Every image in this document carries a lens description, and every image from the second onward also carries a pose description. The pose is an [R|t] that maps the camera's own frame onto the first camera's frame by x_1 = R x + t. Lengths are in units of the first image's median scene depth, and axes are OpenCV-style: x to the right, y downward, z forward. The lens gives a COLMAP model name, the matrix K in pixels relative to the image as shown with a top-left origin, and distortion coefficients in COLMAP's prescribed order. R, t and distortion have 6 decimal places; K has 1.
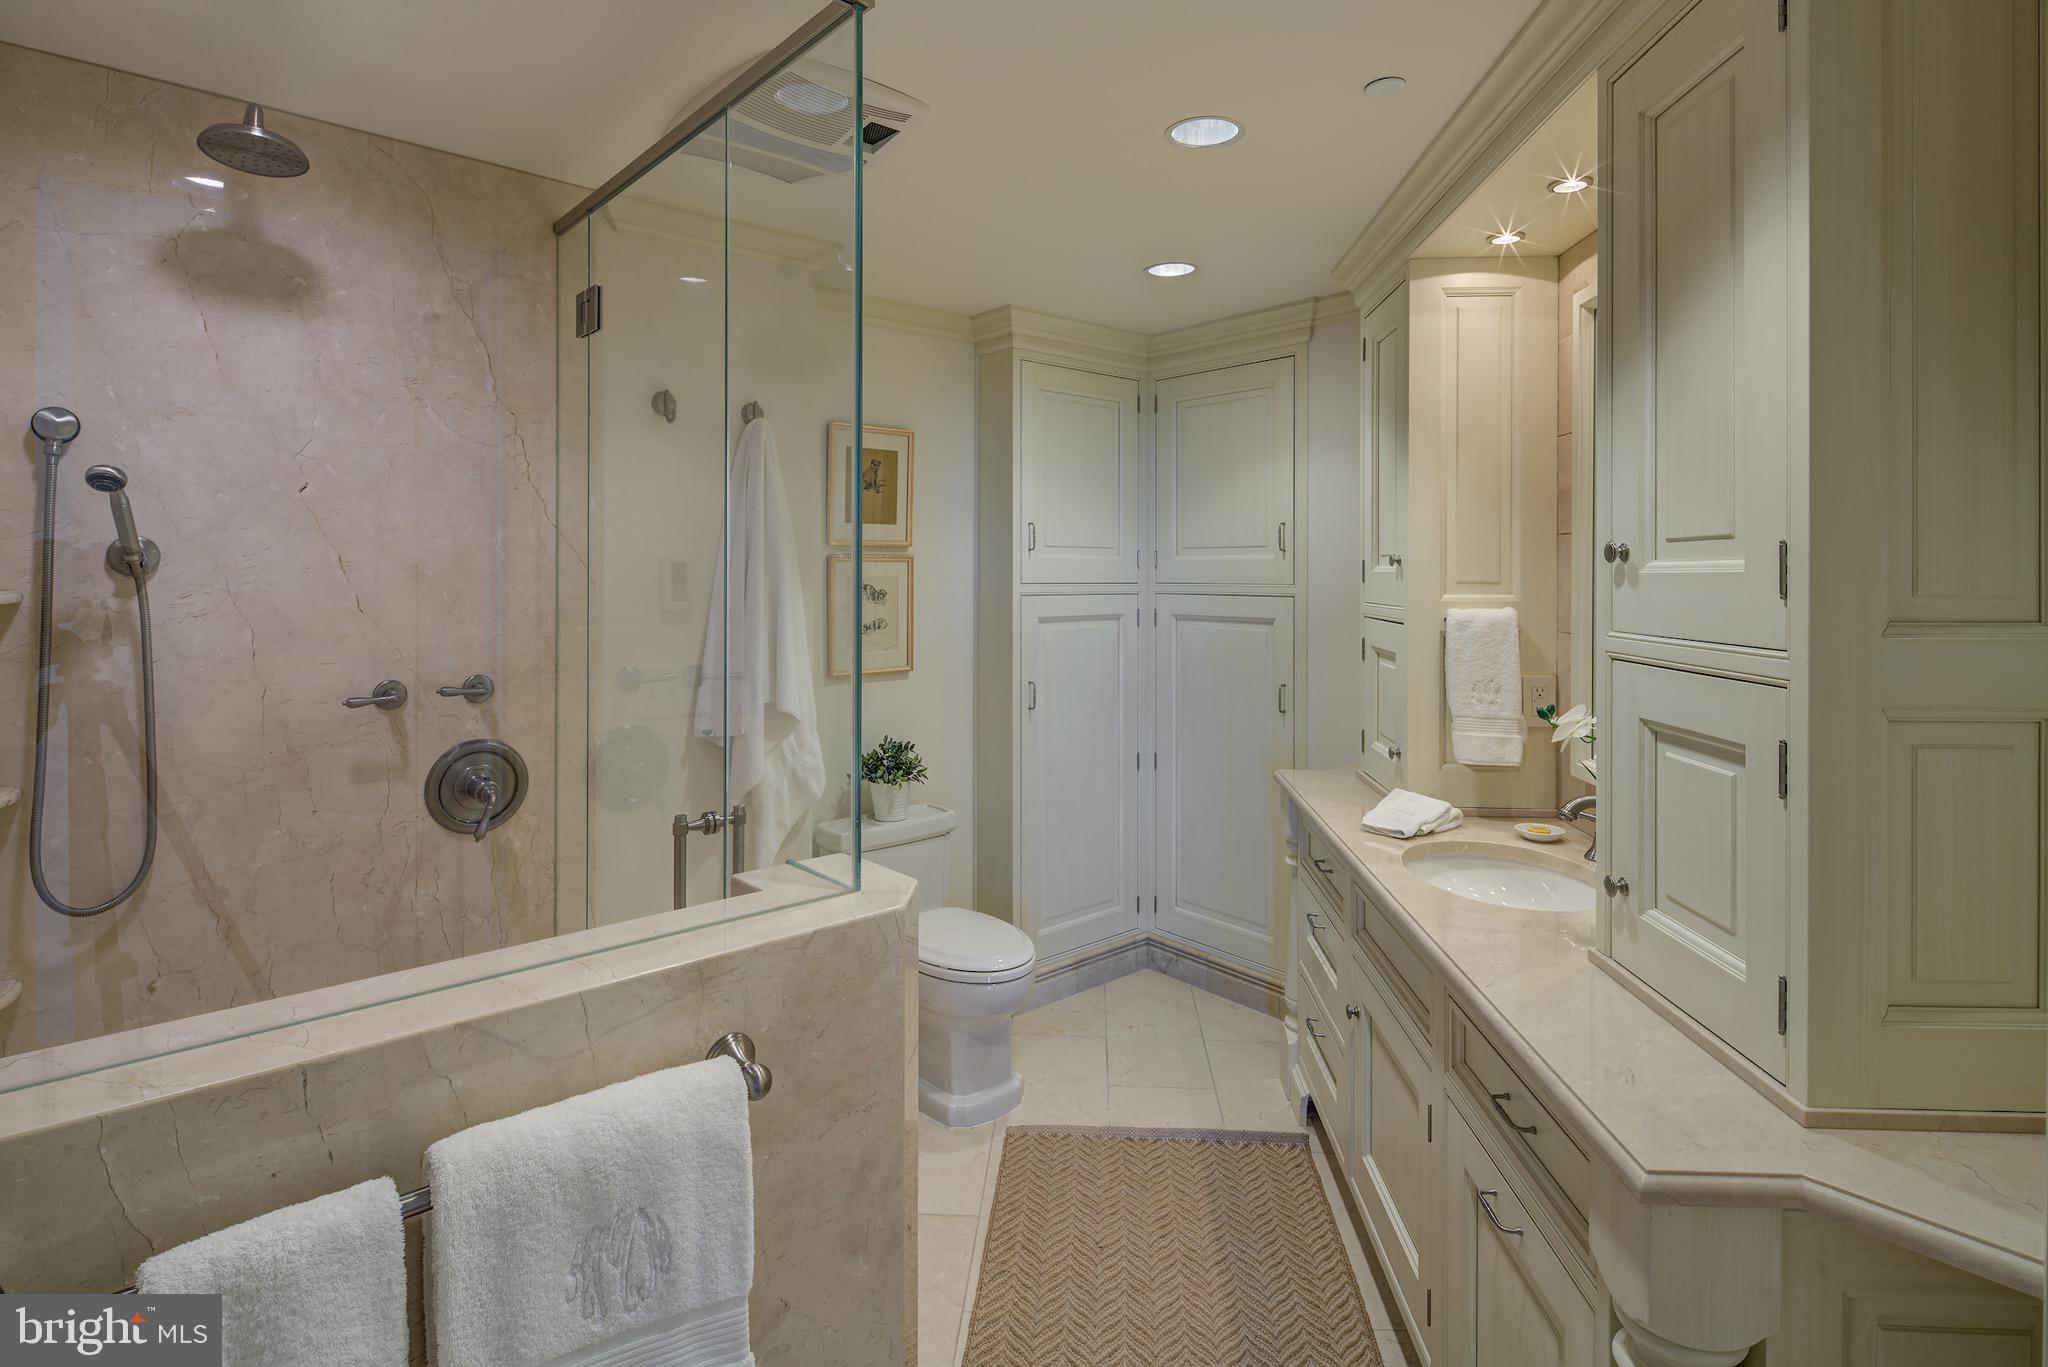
lens RADIAL K [[1084.0, 0, 1029.4], [0, 1084.0, 578.2], [0, 0, 1]] dist [0.002715, -0.000306]
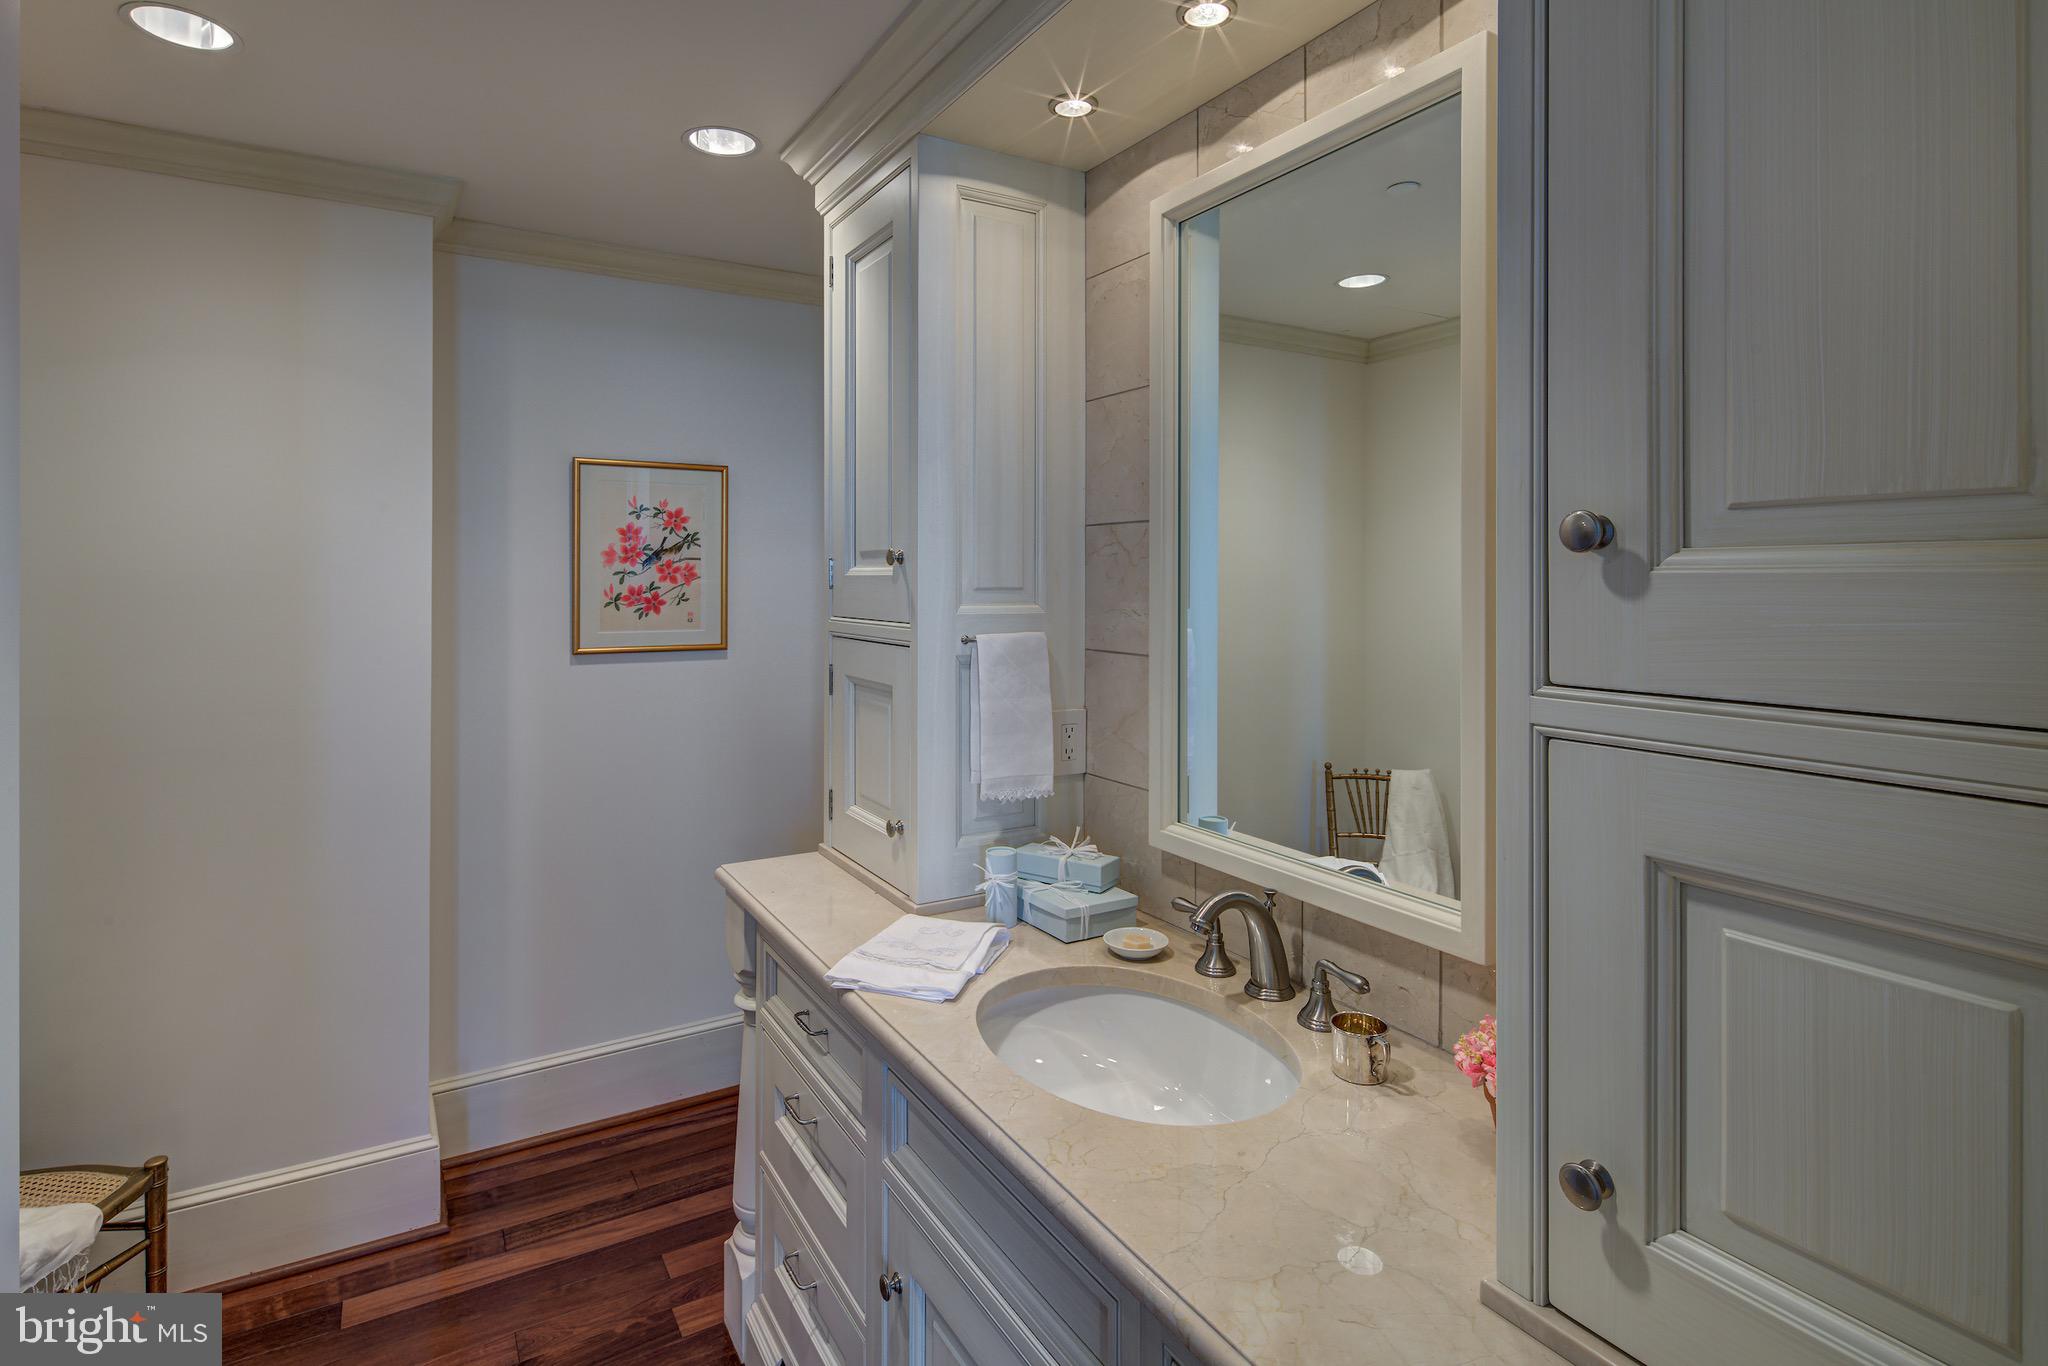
lens RADIAL K [[1084.0, 0, 1029.4], [0, 1084.0, 577.7], [0, 0, 1]] dist [0.002715, -0.000306]
pose [[0.835486, -0.002253, 0.549508, 0.021628], [0.003992, 0.999990, -0.001969, -0.001603], [-0.549498, 0.003839, 0.835486, 0.391831]]
